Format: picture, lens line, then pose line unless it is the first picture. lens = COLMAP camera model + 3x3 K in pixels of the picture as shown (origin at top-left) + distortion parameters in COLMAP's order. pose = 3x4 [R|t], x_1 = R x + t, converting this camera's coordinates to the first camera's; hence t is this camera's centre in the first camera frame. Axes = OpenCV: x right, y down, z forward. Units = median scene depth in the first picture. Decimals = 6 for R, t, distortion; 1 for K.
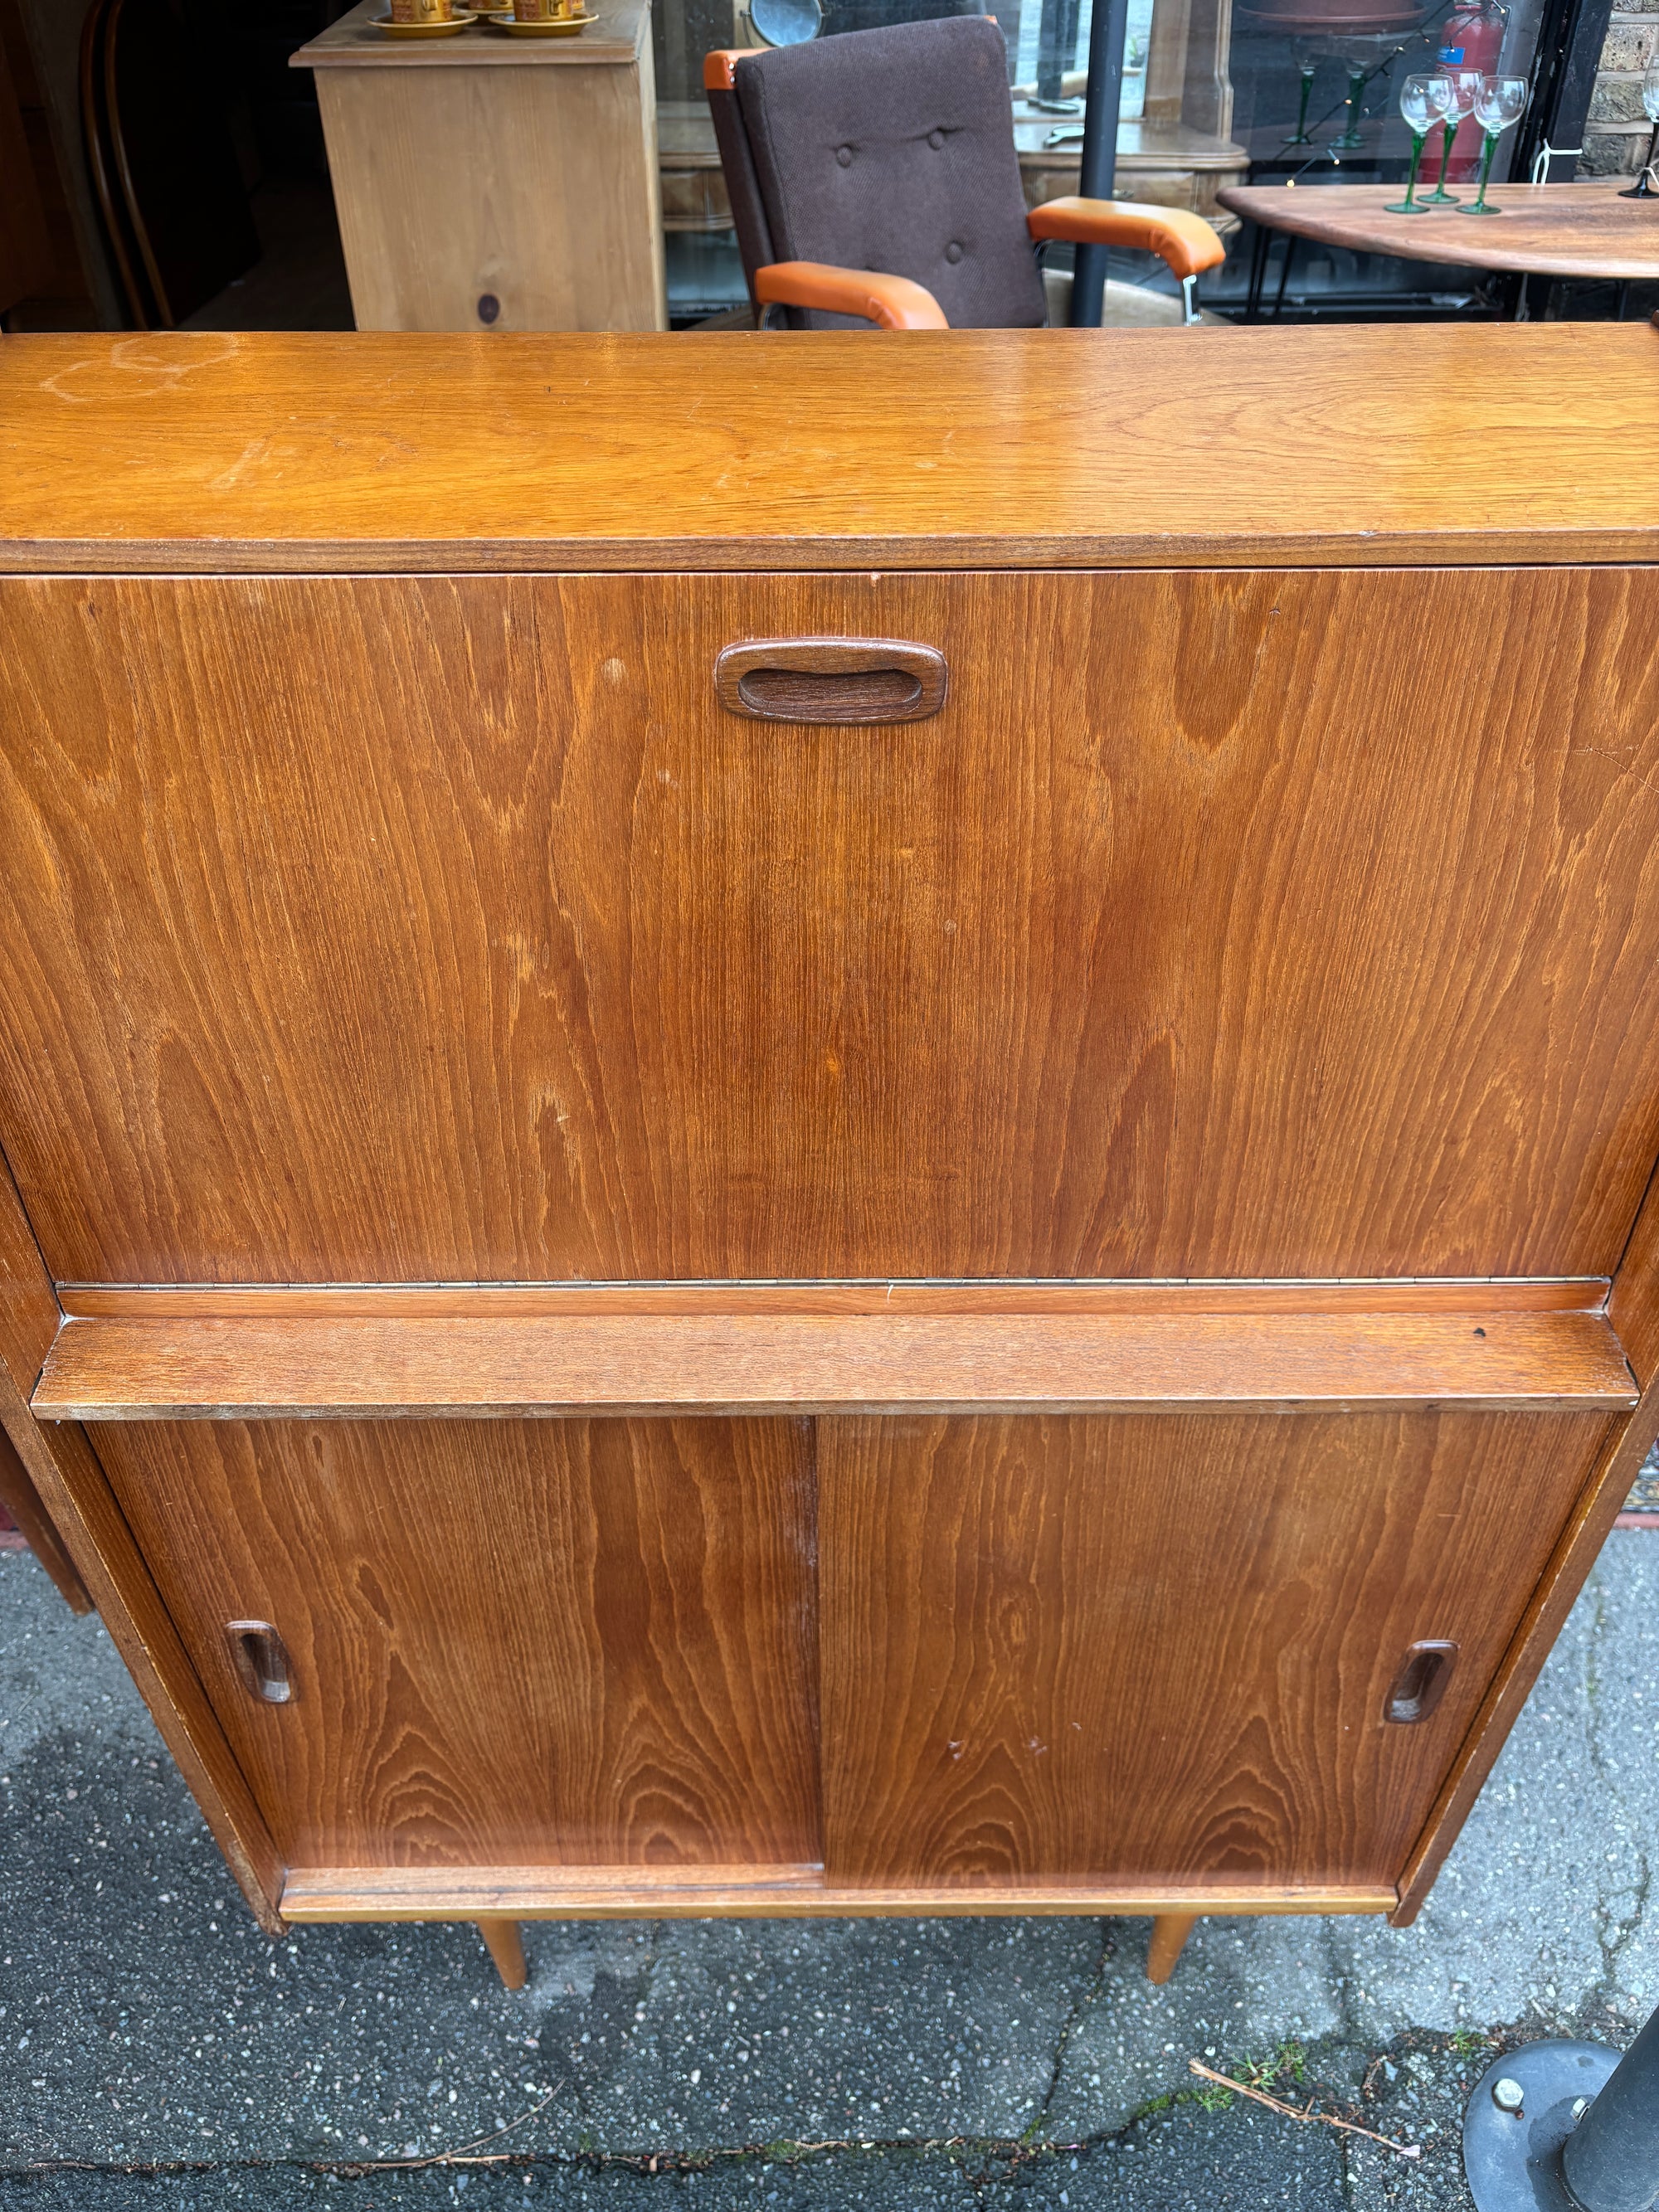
lens RADIAL K [[1676.8, 0, 832.0], [0, 1676.8, 1074.3], [0, 0, 1]] dist [0.032463, -0.050009]
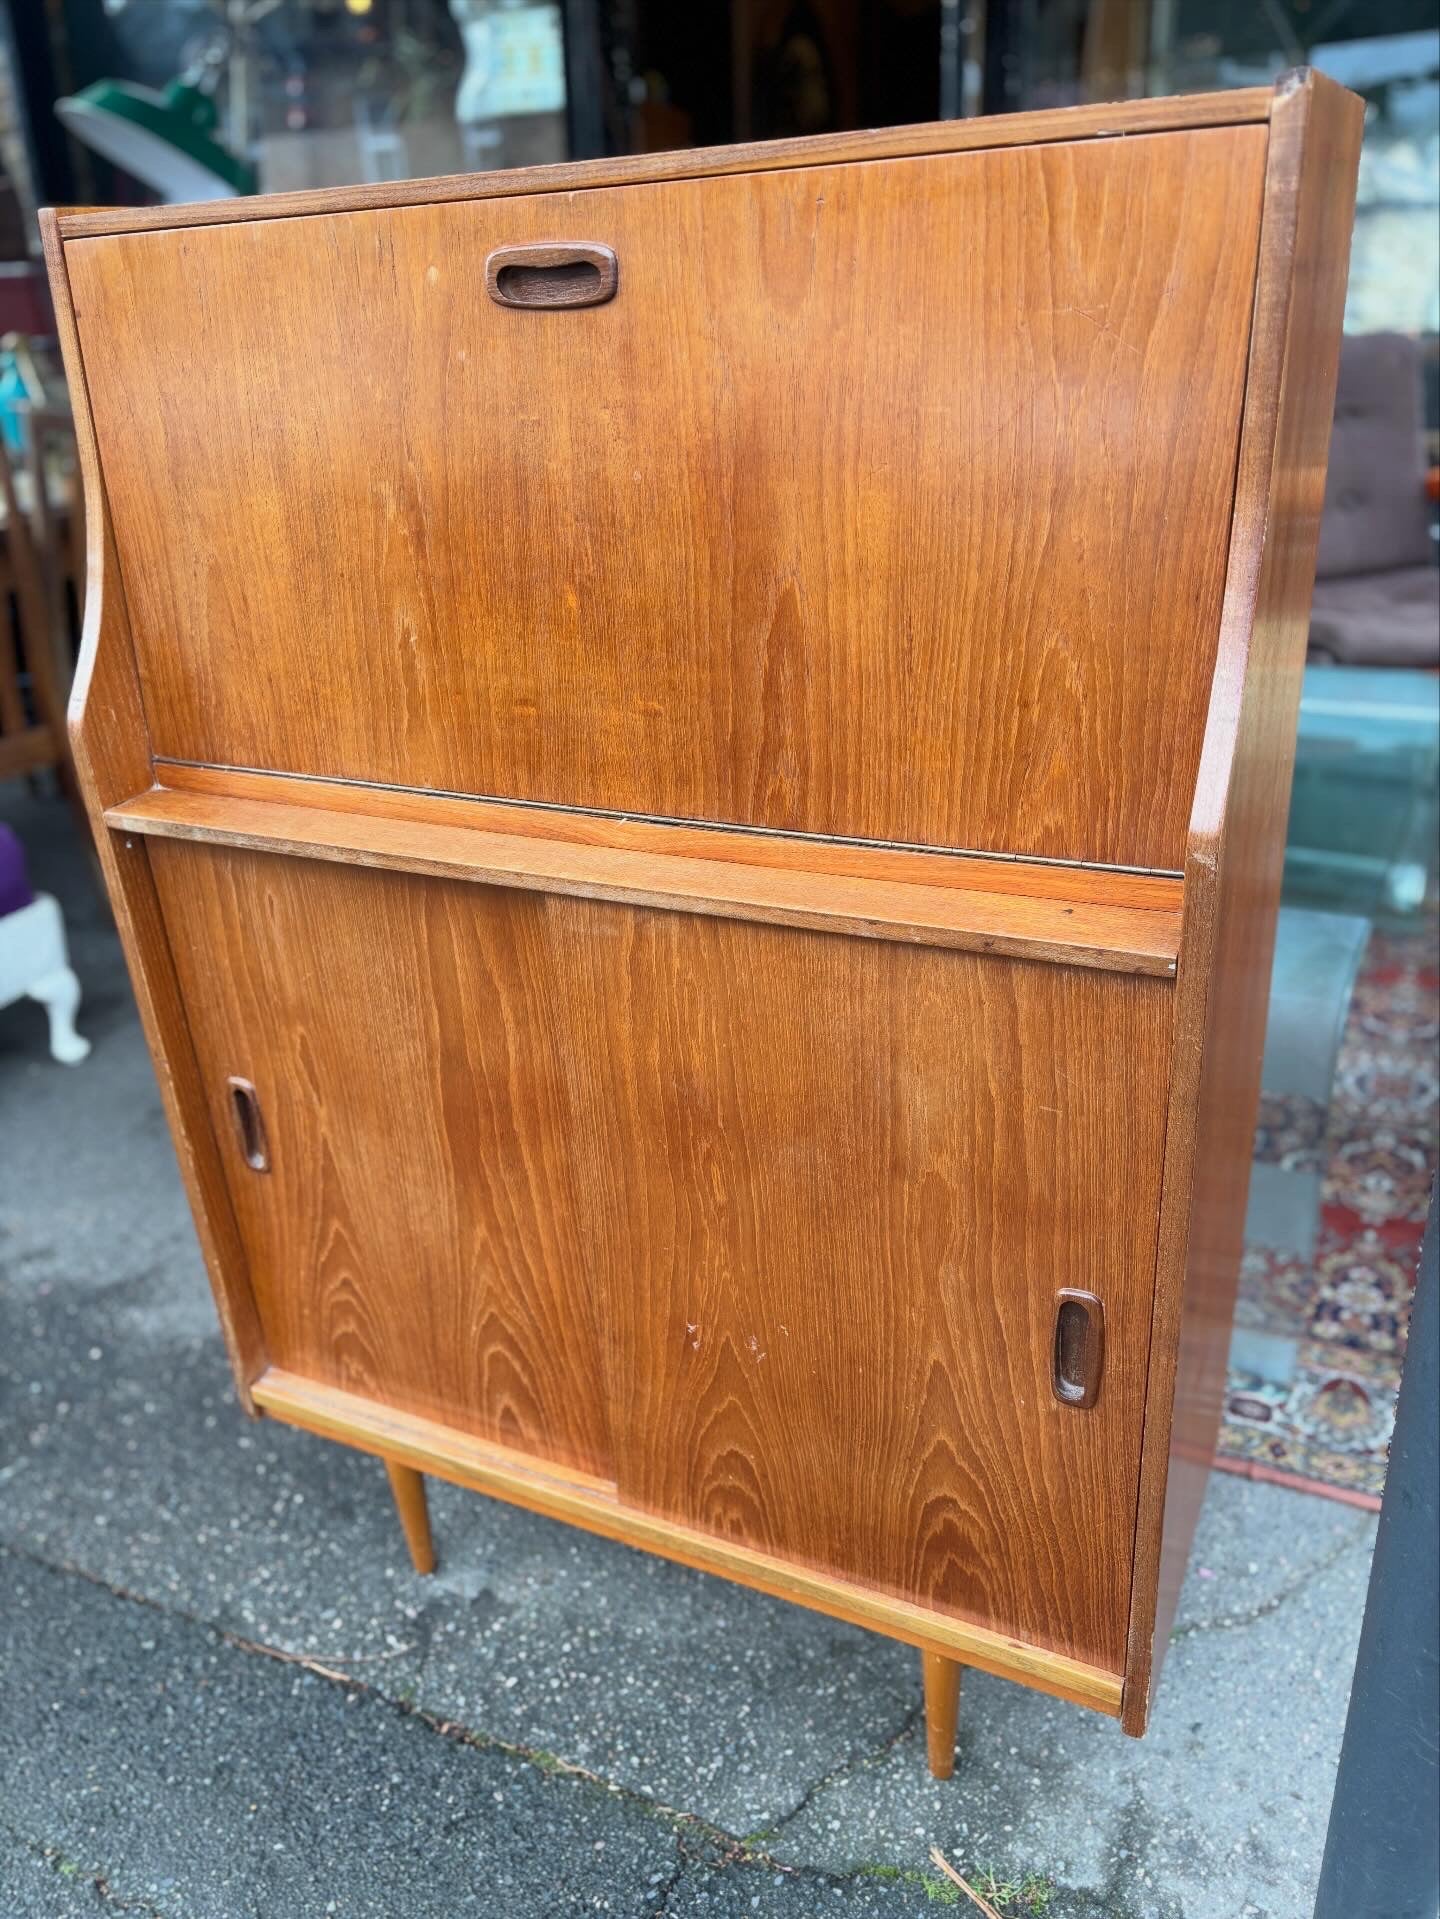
lens RADIAL K [[1454.6, 0, 739.9], [0, 1454.6, 945.0], [0, 0, 1]] dist [0.032463, -0.050009]
pose [[0.894360, 0.139850, -0.424926, 0.482555], [-0.243207, 0.949241, -0.199480, 0.335807], [0.375459, 0.281752, 0.882976, 0.057916]]
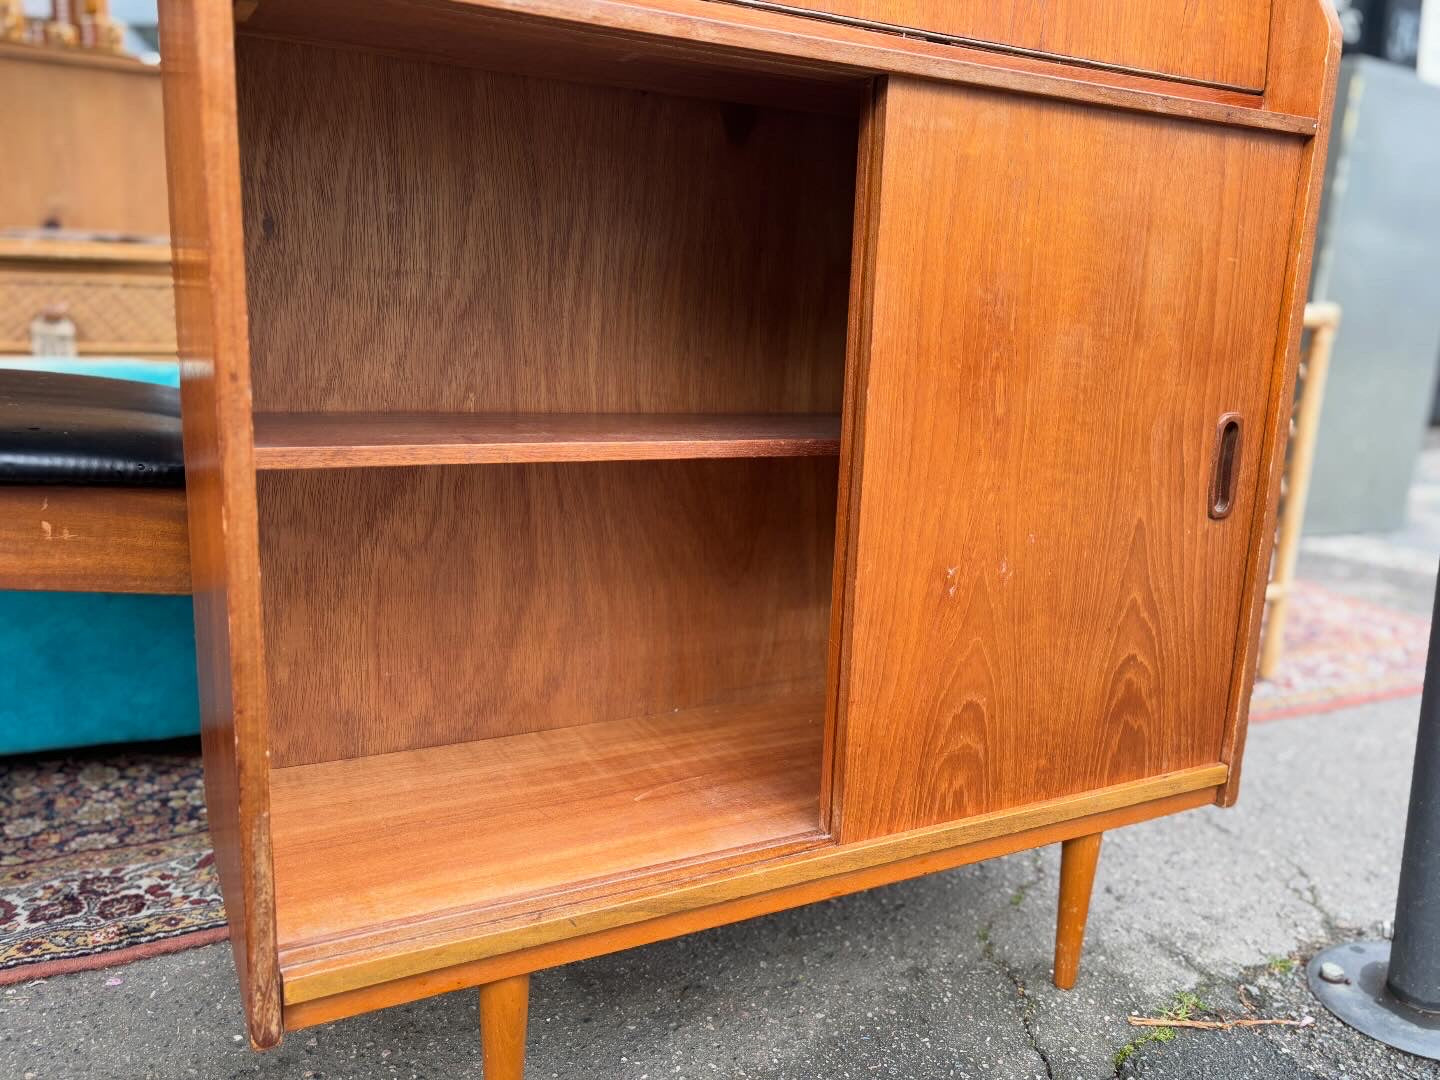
lens RADIAL K [[1195.2, 0, 802.2], [0, 1195.2, 538.6], [0, 0, 1]] dist [0.010676, 0.015569]
pose [[0.869575, -0.059589, 0.490192, -0.419519], [0.275715, 0.882133, -0.381869, 0.657791], [-0.409659, 0.467217, 0.783510, 0.374274]]
